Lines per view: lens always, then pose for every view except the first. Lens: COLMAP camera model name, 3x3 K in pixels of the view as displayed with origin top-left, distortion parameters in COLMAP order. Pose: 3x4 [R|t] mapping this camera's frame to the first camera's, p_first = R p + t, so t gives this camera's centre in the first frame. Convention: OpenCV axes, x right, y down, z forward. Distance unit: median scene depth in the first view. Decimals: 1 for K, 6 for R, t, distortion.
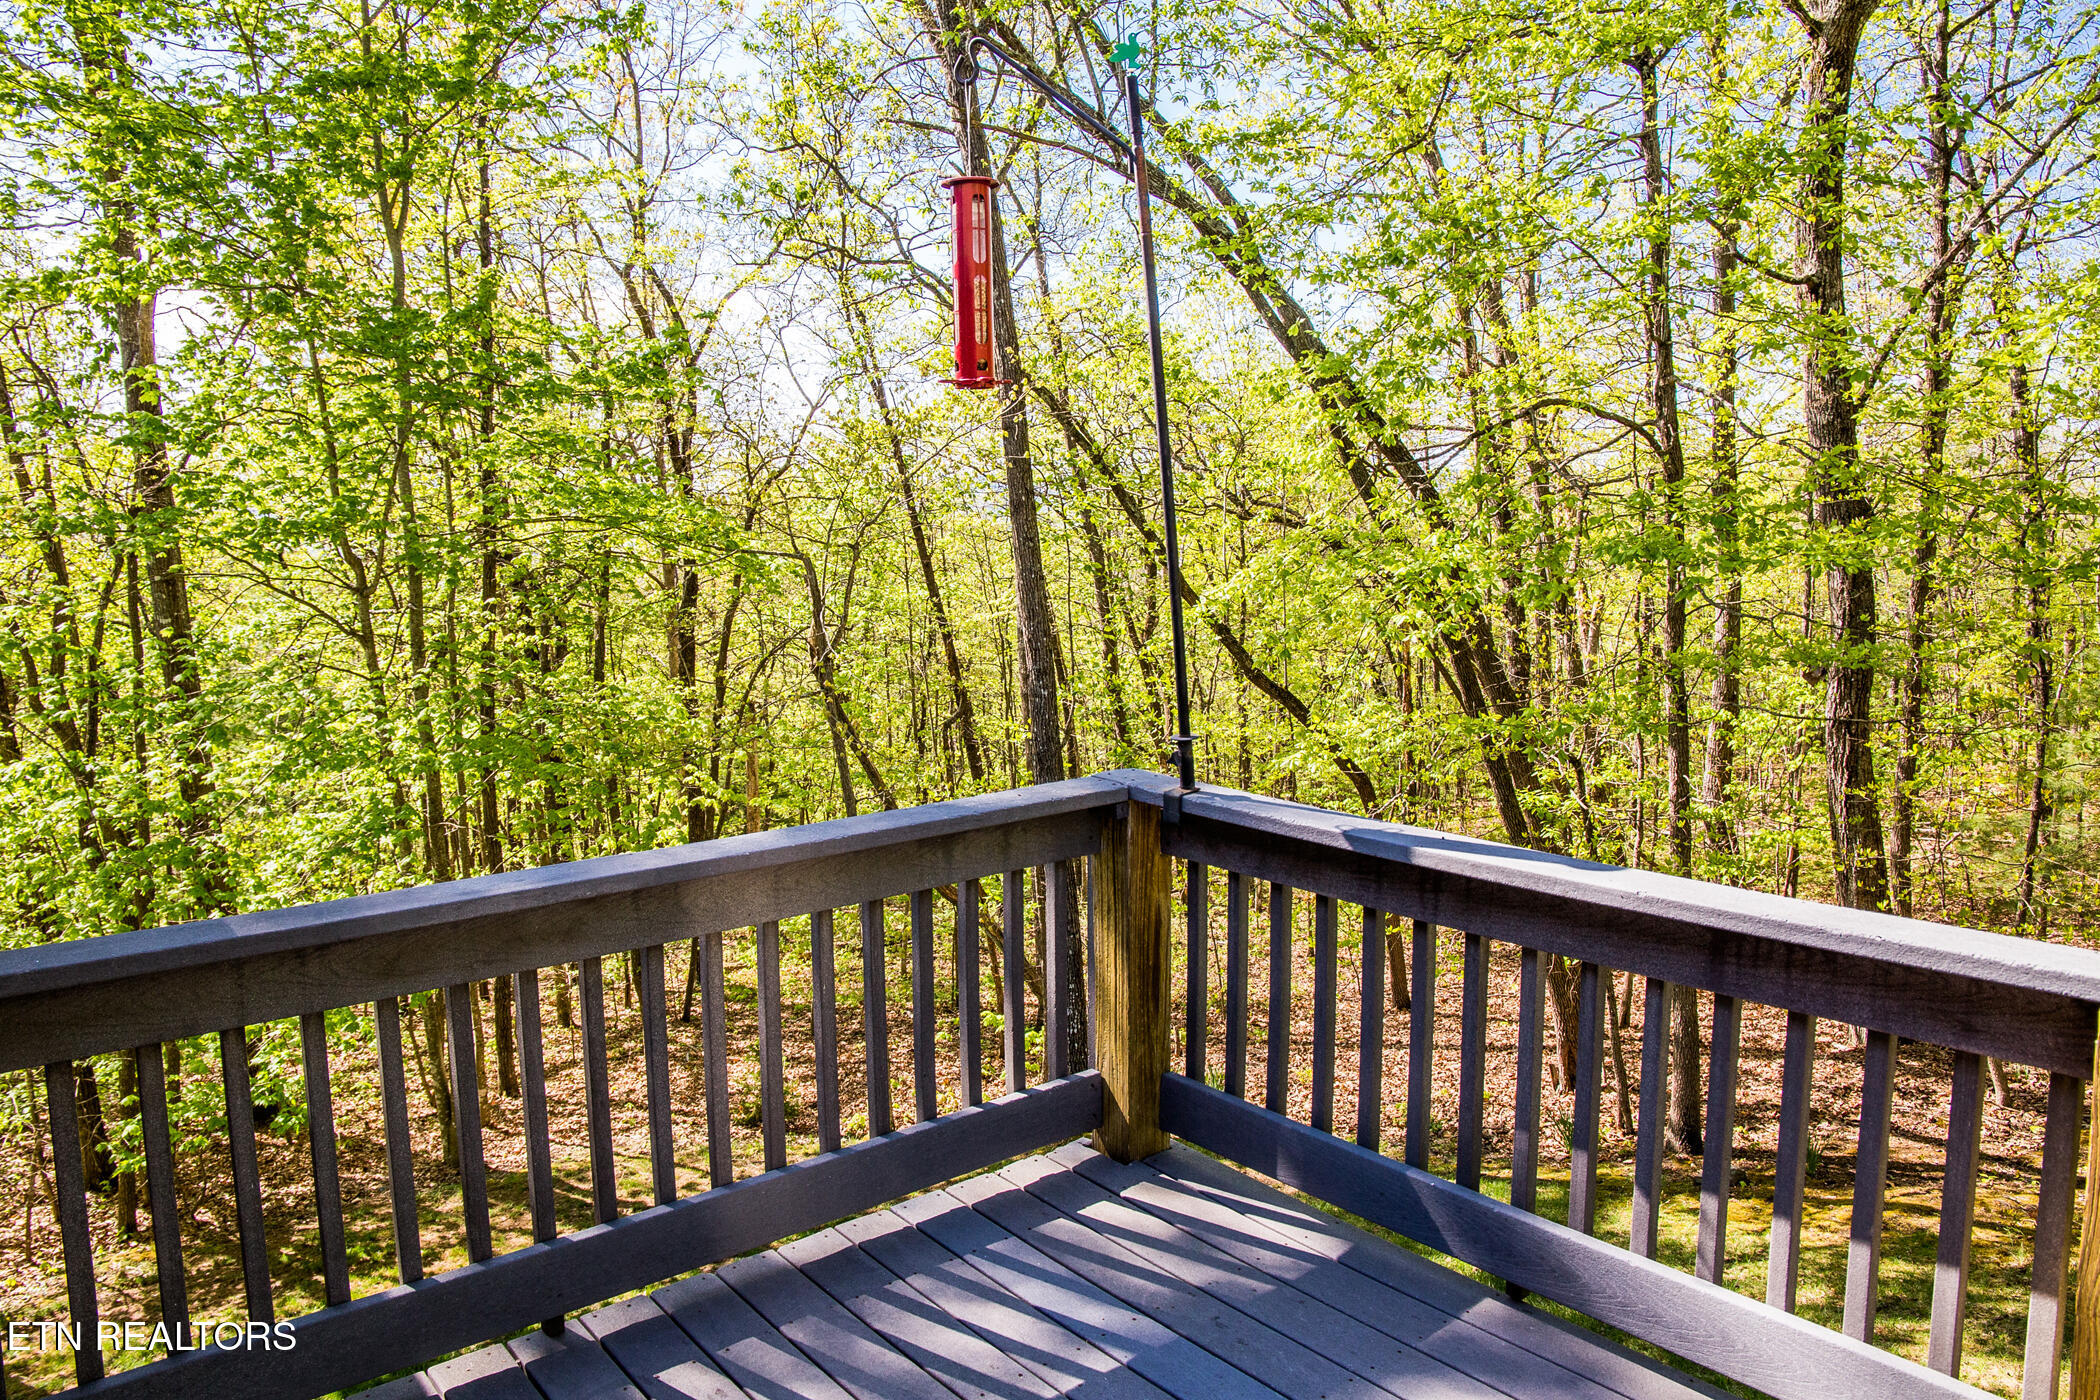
lens RADIAL K [[1476.3, 0, 1041.7], [0, 1476.3, 698.1], [0, 0, 1]] dist [-0.105561, 0.080111]
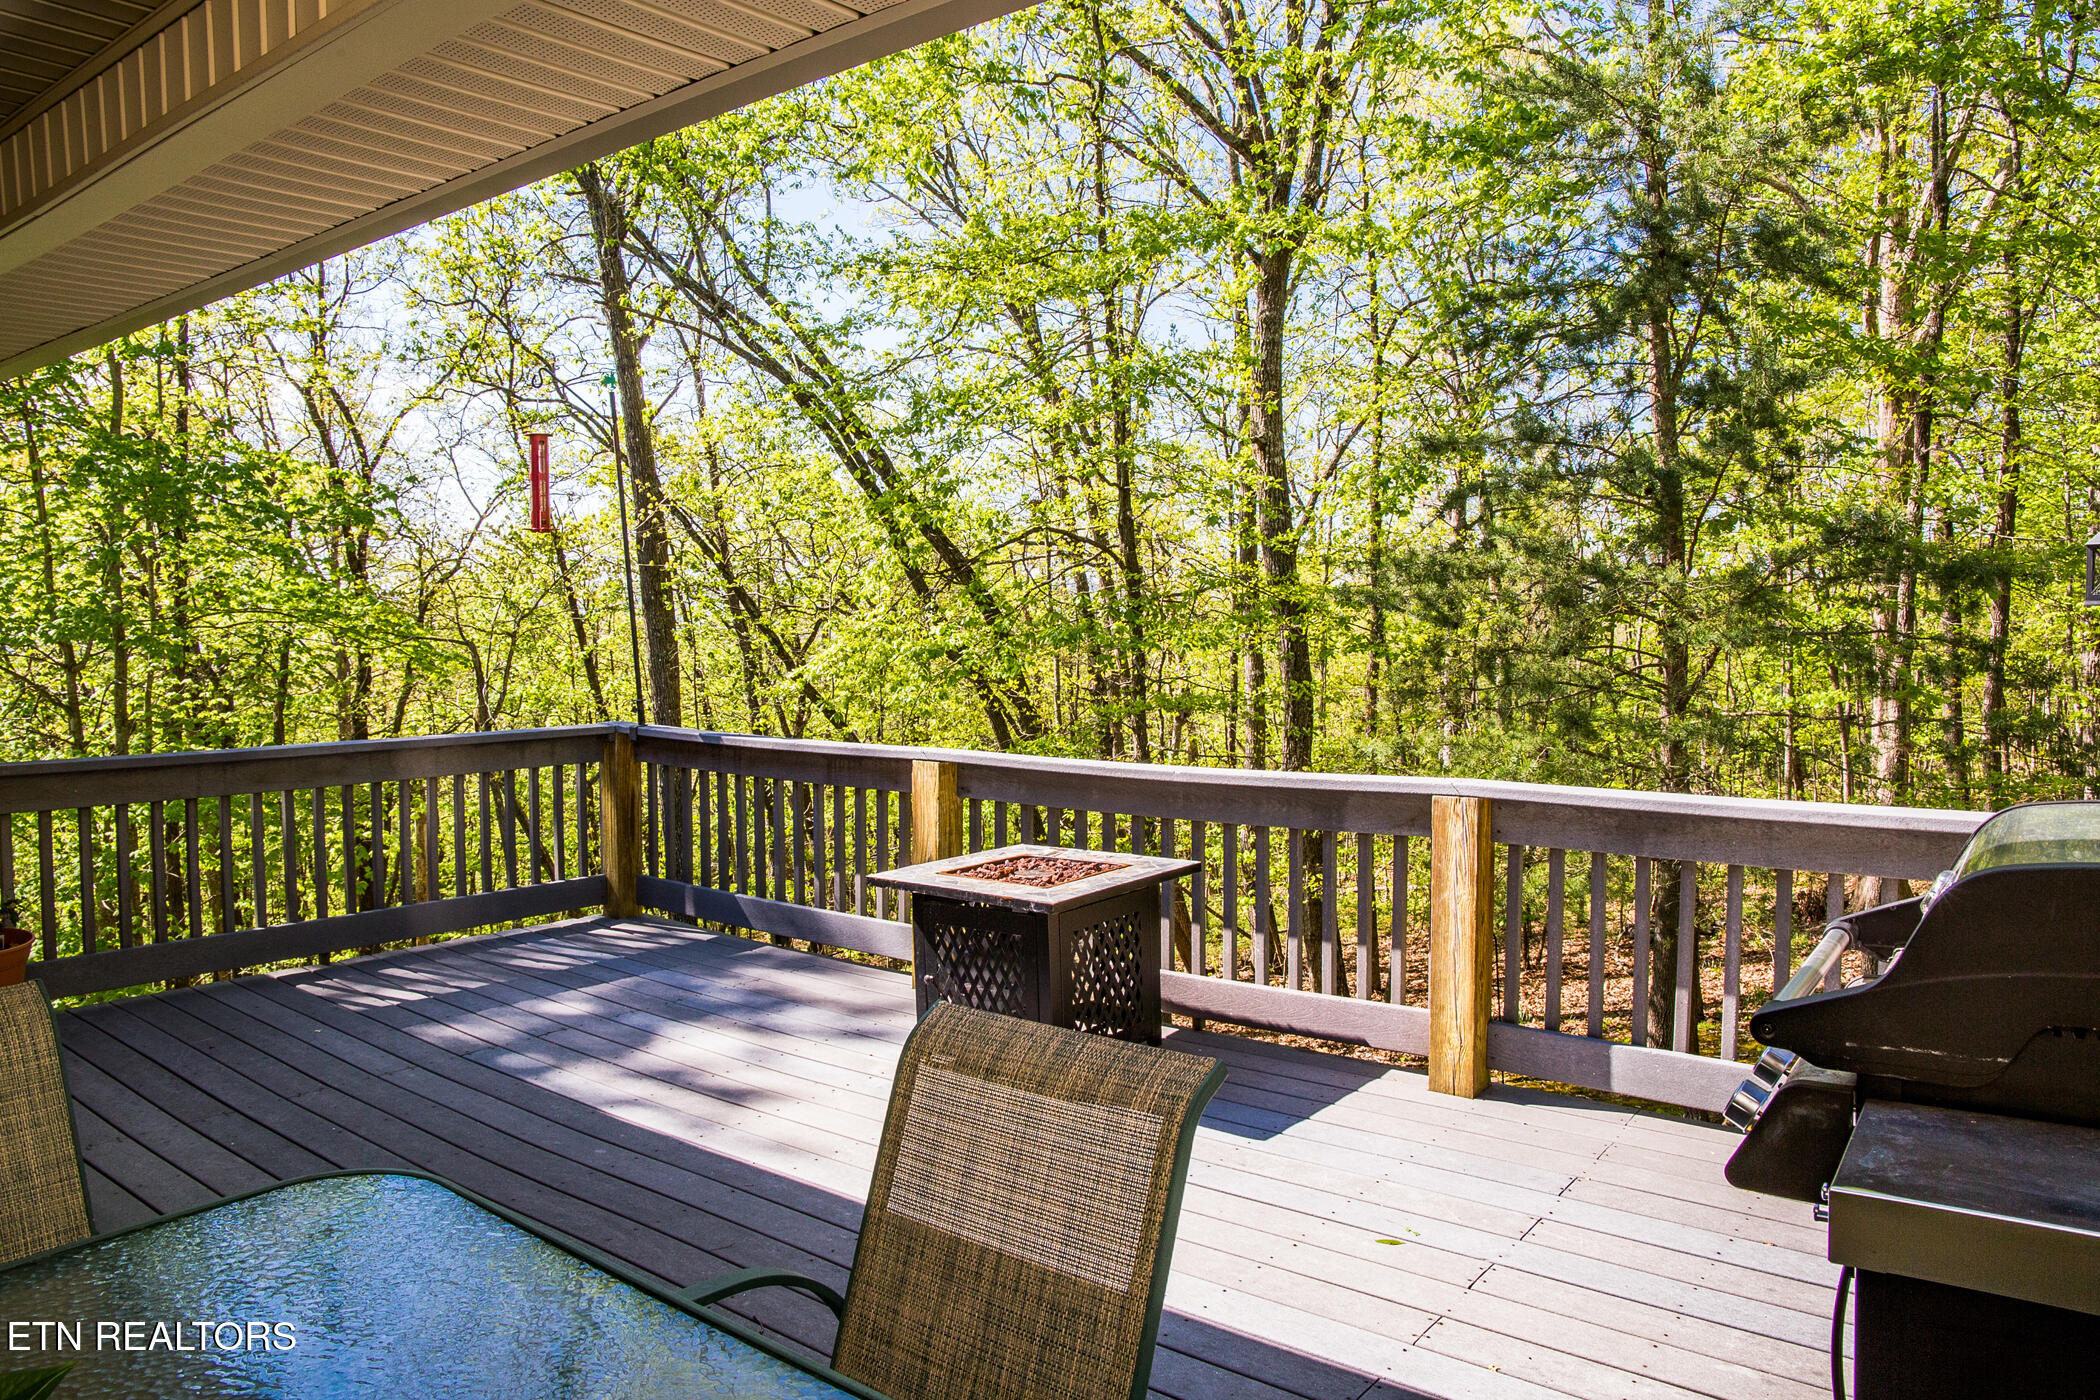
lens RADIAL K [[1476.3, 0, 1066.0], [0, 1476.3, 707.2], [0, 0, 1]] dist [-0.105561, 0.080111]
pose [[0.975118, -0.000821, 0.221686, 0.040426], [0.015639, 0.997756, -0.065096, 0.032642], [-0.221135, 0.066944, 0.972943, -0.208098]]
